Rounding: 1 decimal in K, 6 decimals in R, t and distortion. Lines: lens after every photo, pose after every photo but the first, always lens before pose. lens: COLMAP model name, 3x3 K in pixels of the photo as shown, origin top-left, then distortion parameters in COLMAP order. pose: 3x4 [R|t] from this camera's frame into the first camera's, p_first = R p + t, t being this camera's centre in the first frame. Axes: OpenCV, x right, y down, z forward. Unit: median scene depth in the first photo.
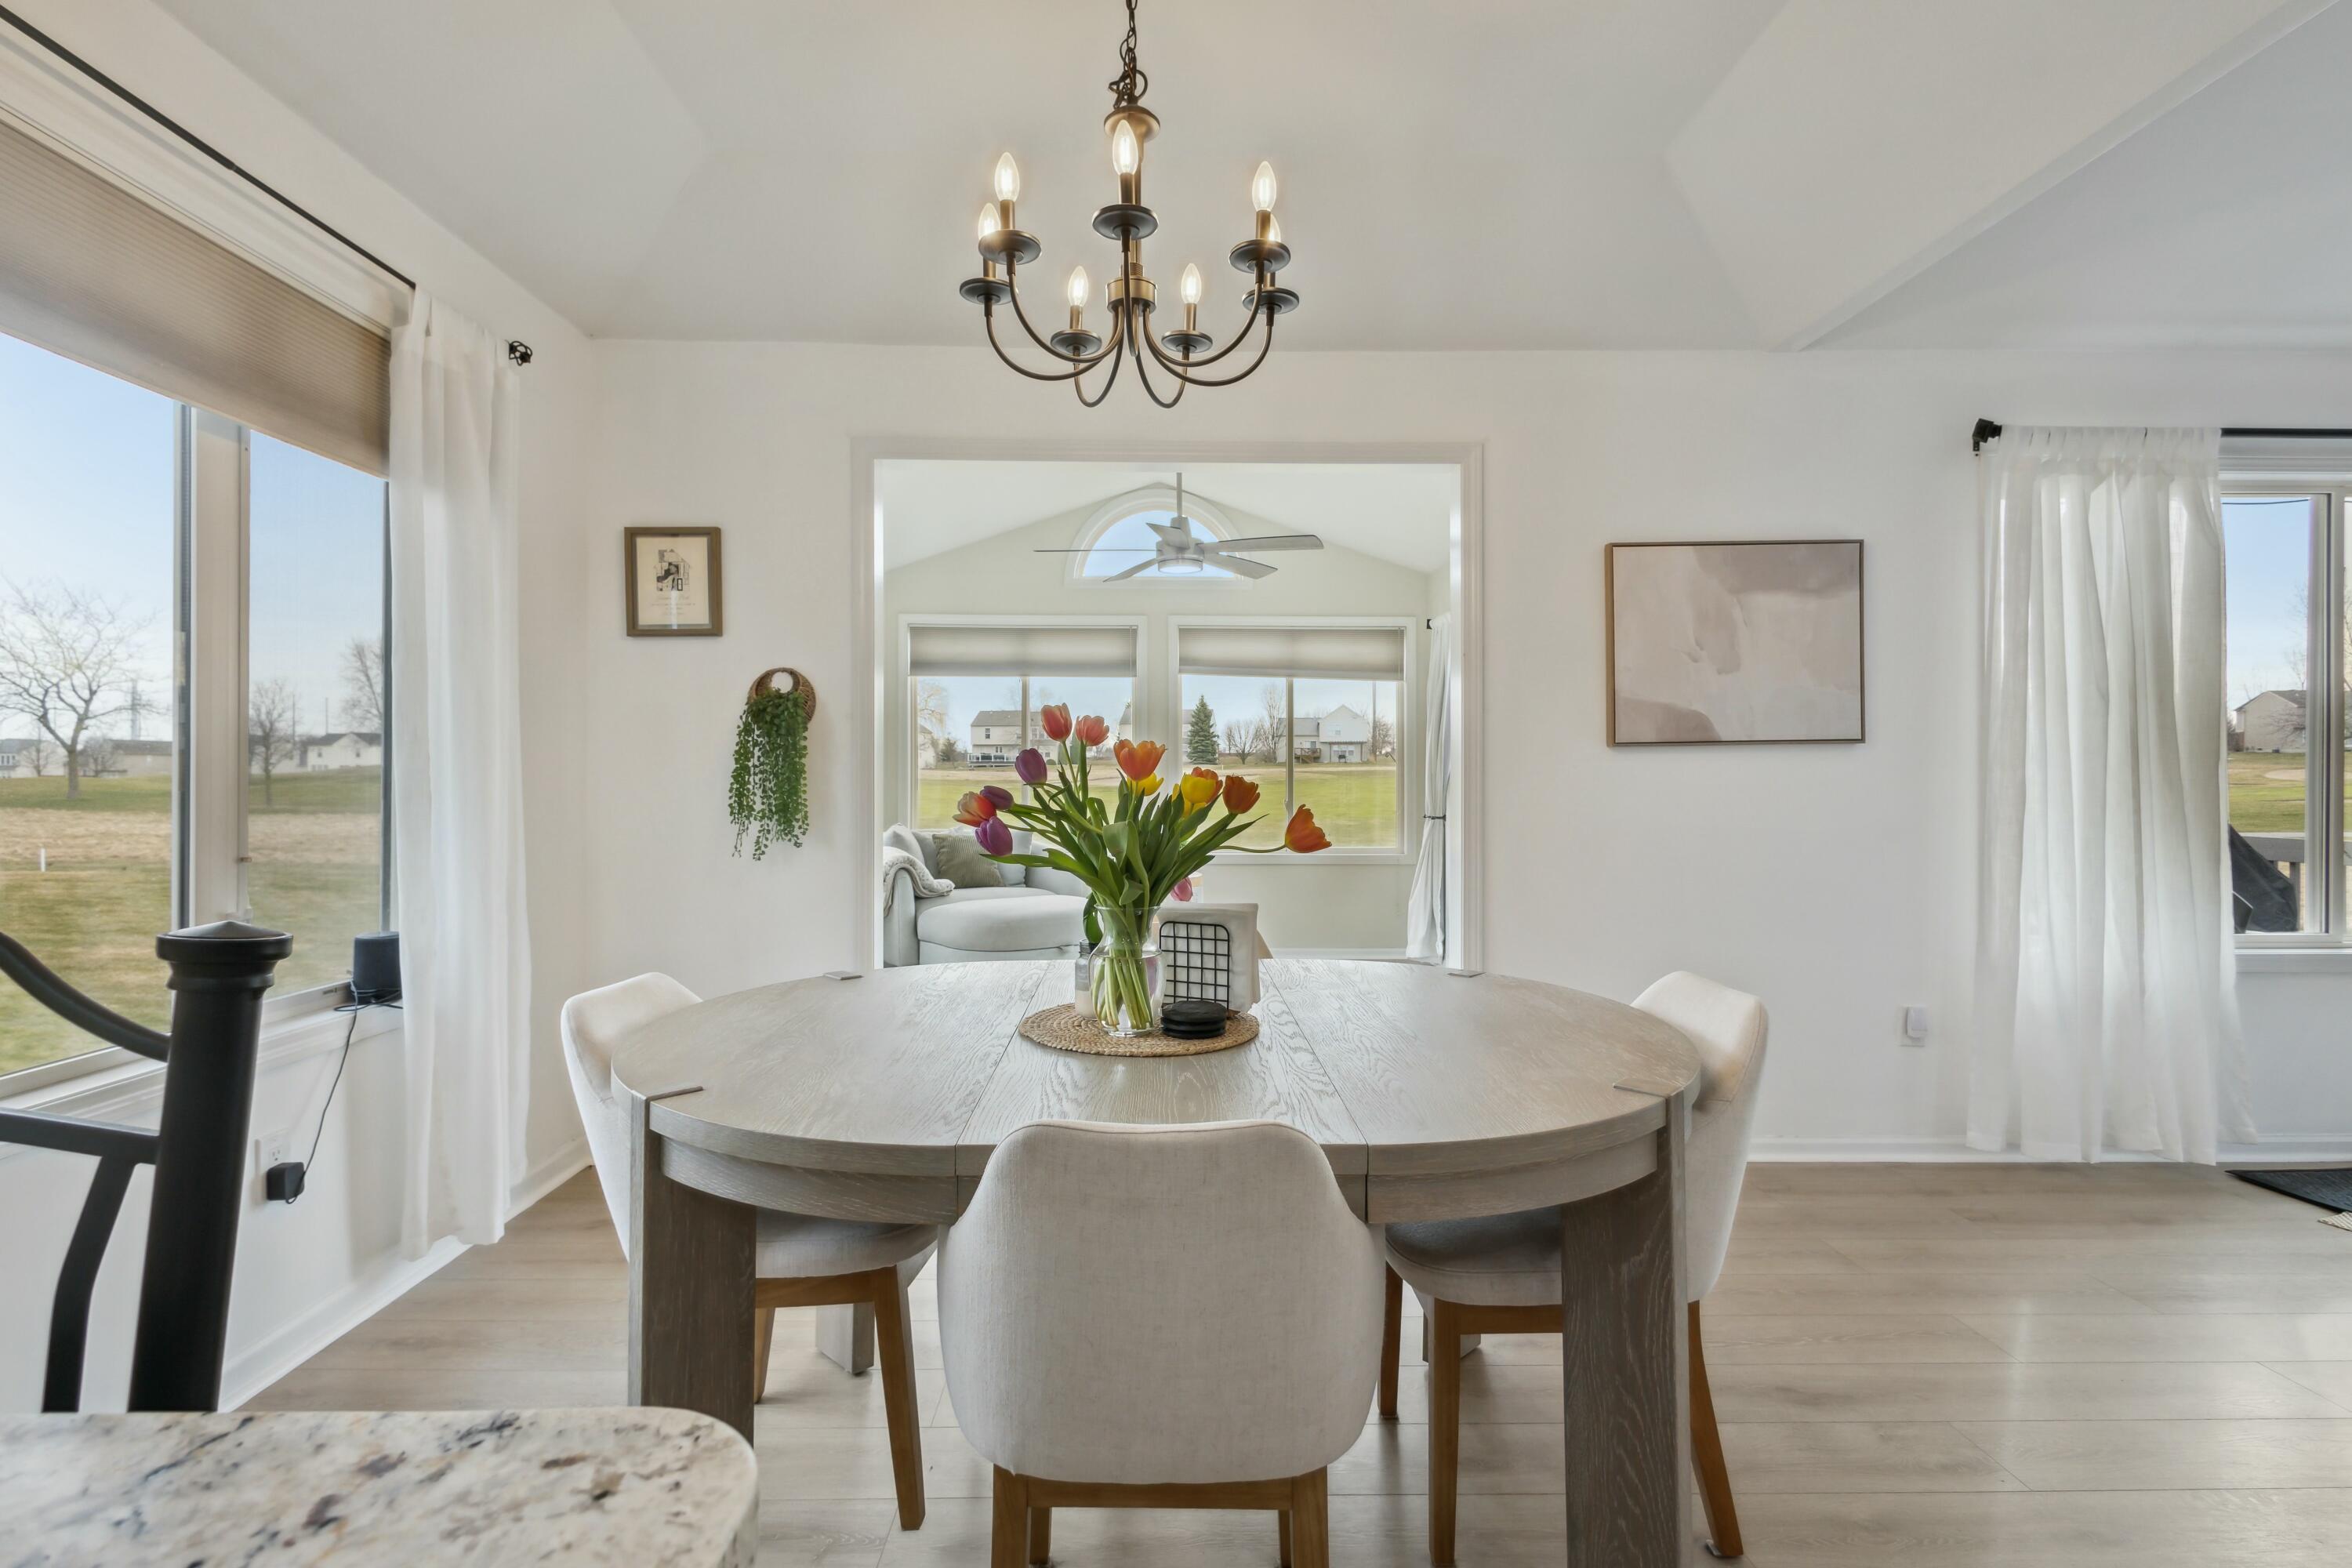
lens RADIAL K [[1095.3, 0, 1159.5], [0, 1095.3, 781.7], [0, 0, 1]] dist [0.011020, -0.002689]
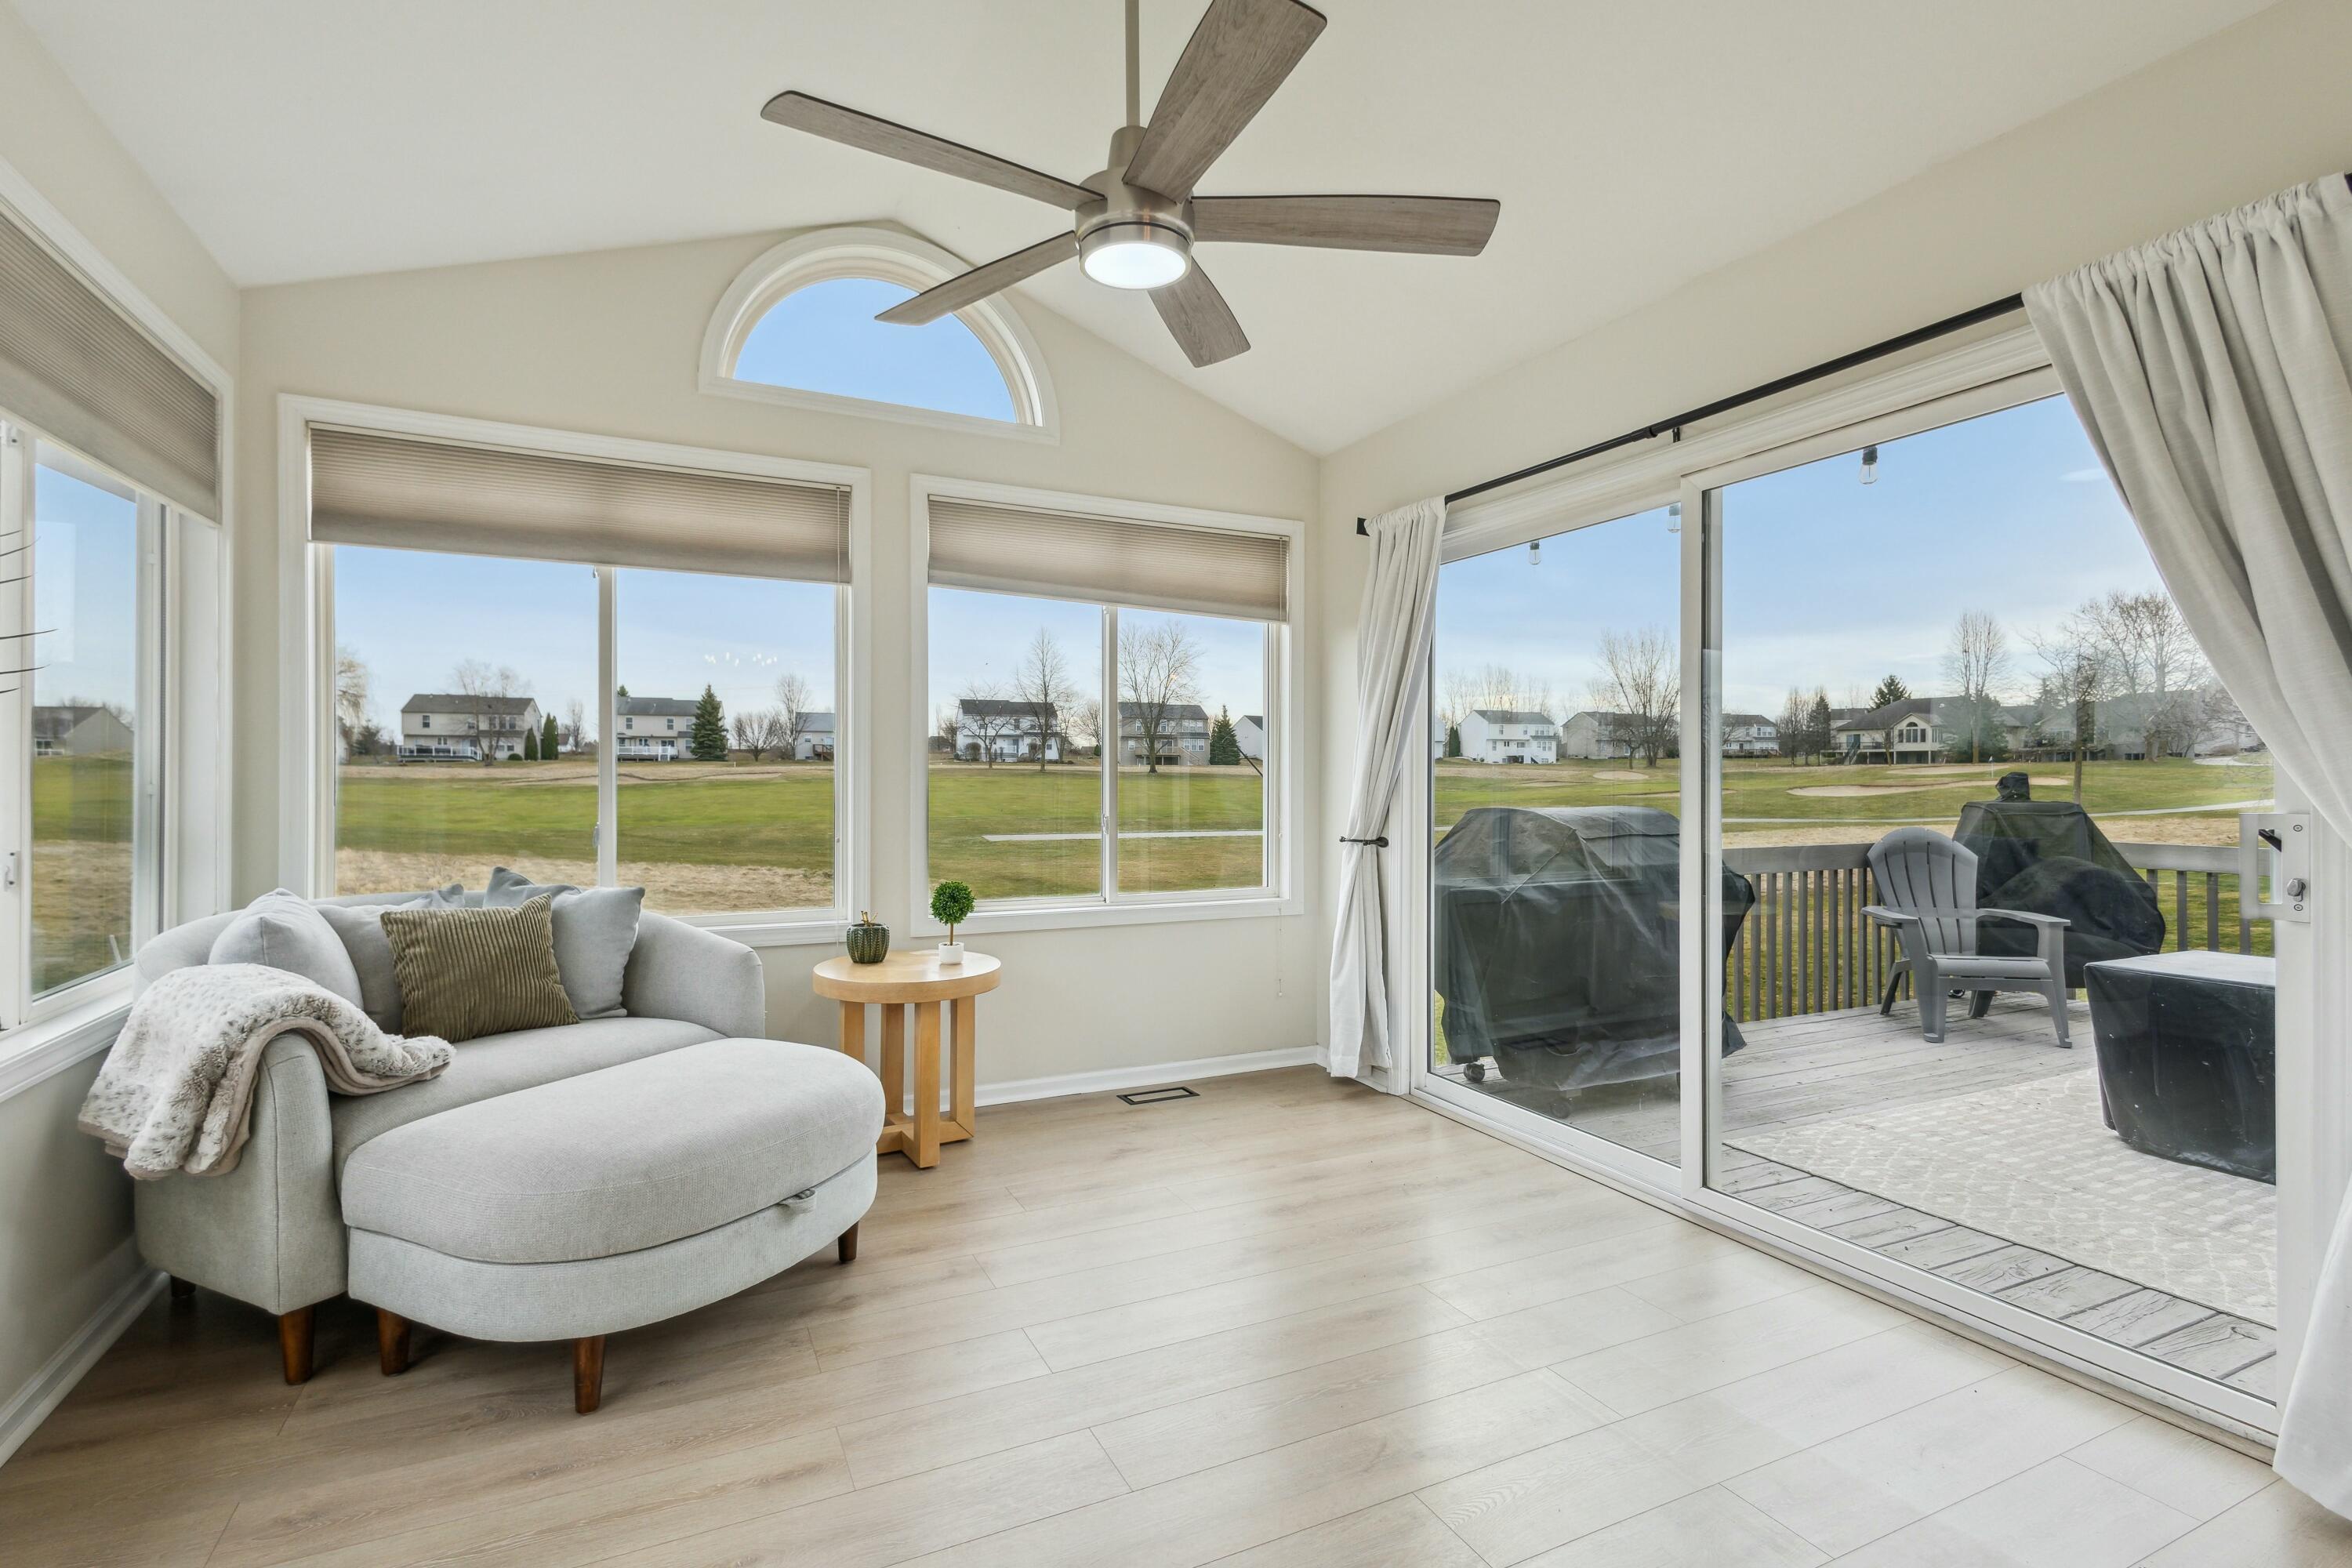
lens RADIAL K [[1095.3, 0, 1158.7], [0, 1095.3, 783.4], [0, 0, 1]] dist [0.011020, -0.002689]
pose [[0.907335, -0.000402, 0.420409, -0.225448], [-0.000740, 0.999996, 0.002552, -0.003525], [-0.420408, -0.002626, 0.907331, 0.975598]]
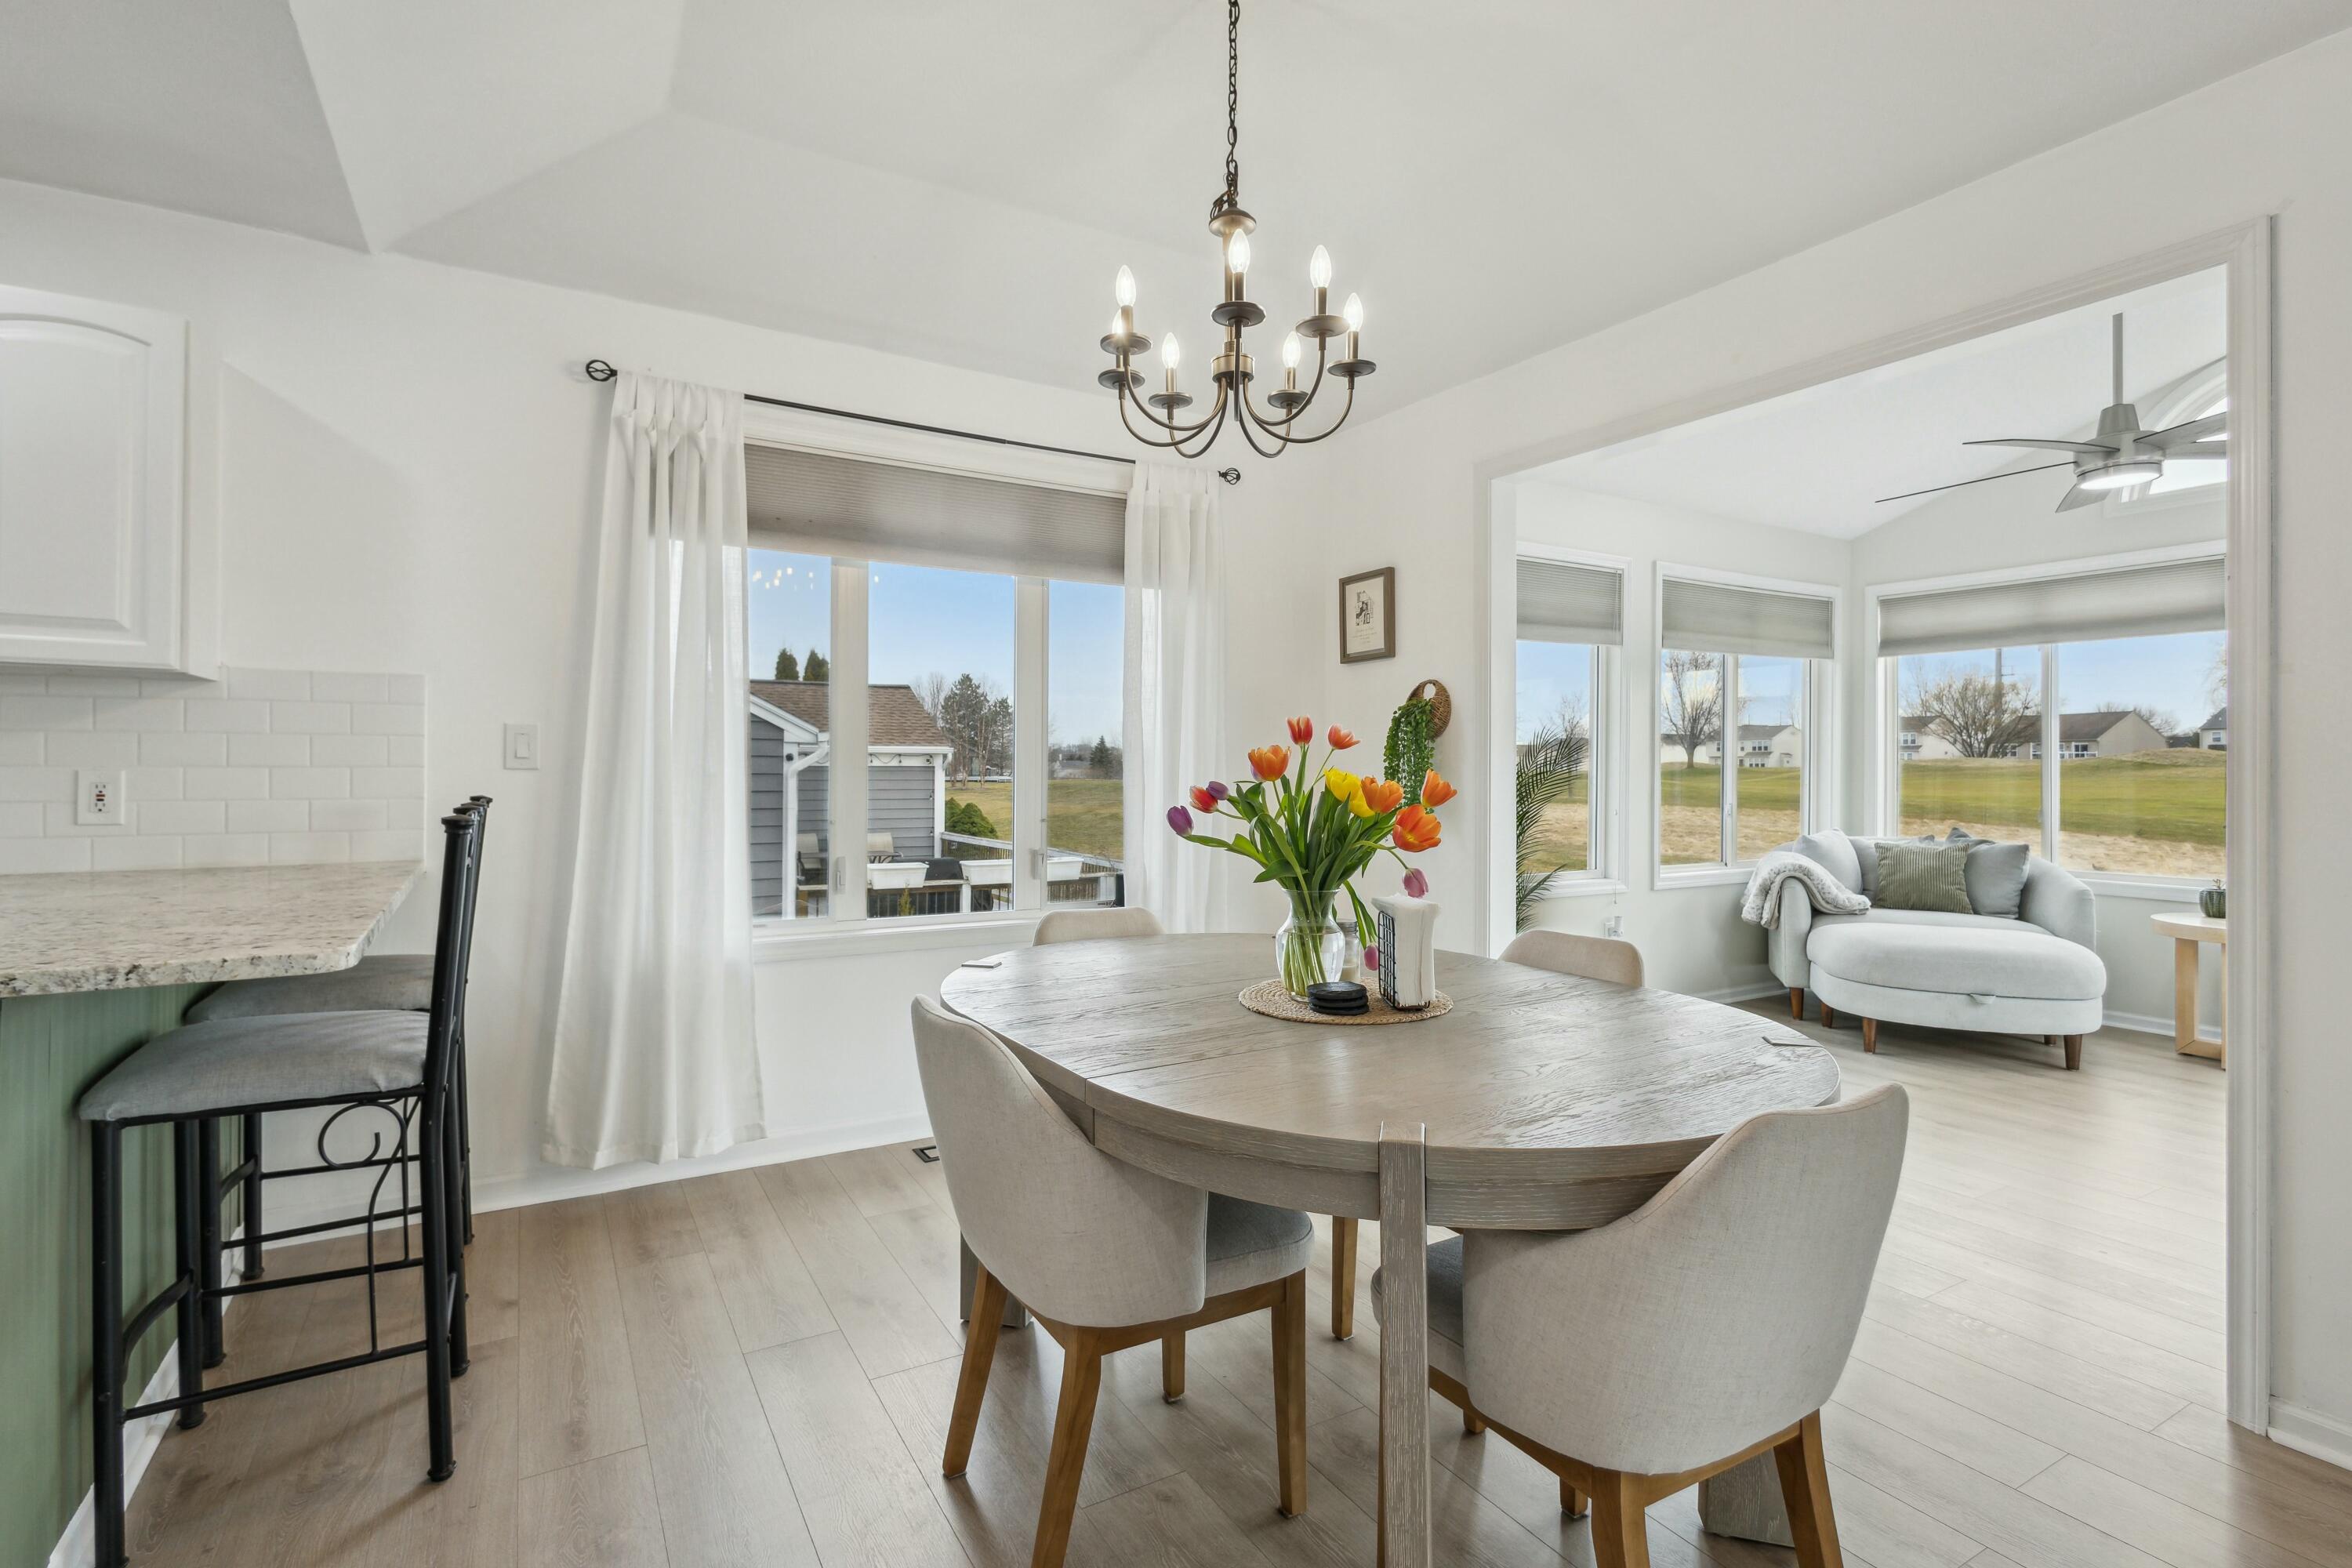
lens RADIAL K [[1095.3, 0, 1165.4], [0, 1095.3, 767.8], [0, 0, 1]] dist [0.011020, -0.002689]
pose [[0.490427, 0.001314, -0.871481, 0.520926], [-0.008675, 0.999957, -0.003374, -0.004765], [0.871439, 0.009215, 0.490418, 0.193416]]
